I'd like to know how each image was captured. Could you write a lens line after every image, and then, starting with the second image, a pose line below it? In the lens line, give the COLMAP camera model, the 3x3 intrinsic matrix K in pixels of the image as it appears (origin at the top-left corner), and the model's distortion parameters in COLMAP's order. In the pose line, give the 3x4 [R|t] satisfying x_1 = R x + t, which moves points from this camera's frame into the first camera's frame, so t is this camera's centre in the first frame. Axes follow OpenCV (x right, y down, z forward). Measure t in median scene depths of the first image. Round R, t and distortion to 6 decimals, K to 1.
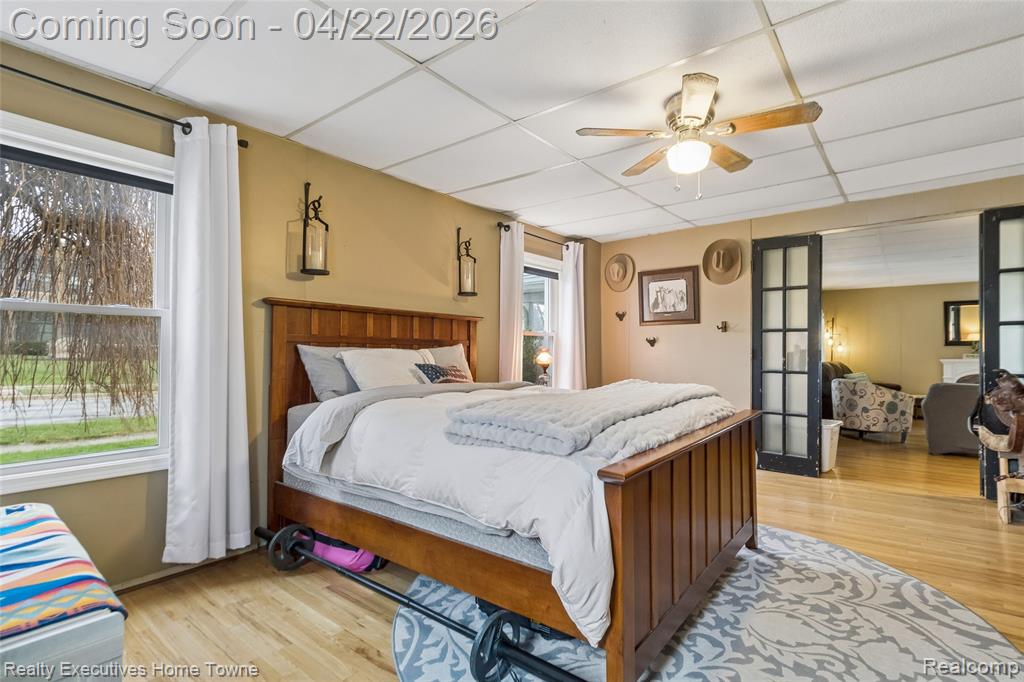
lens RADIAL K [[482.7, 0, 515.8], [0, 482.7, 335.1], [0, 0, 1]] dist [0.000392, 0.000280]
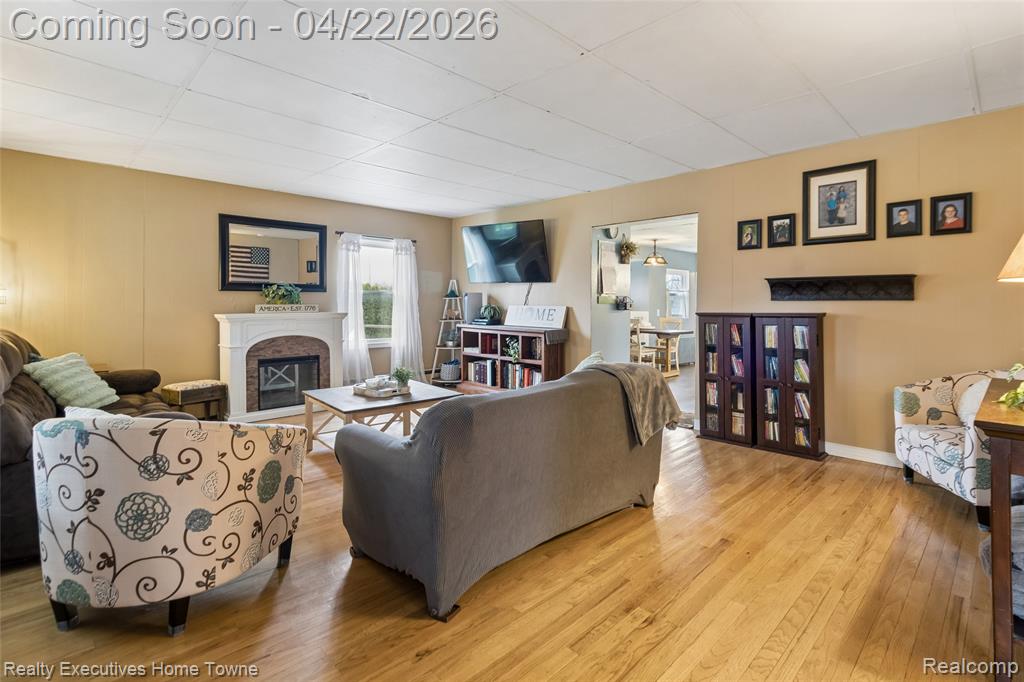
lens RADIAL K [[497.9, 0, 514.9], [0, 497.9, 345.9], [0, 0, 1]] dist [0.000627, 0.000006]
pose [[0.118923, -0.084217, 0.989325, 0.585661], [-0.037048, 0.995326, 0.089181, 0.036118], [-0.992212, -0.047259, 0.115247, 0.970251]]
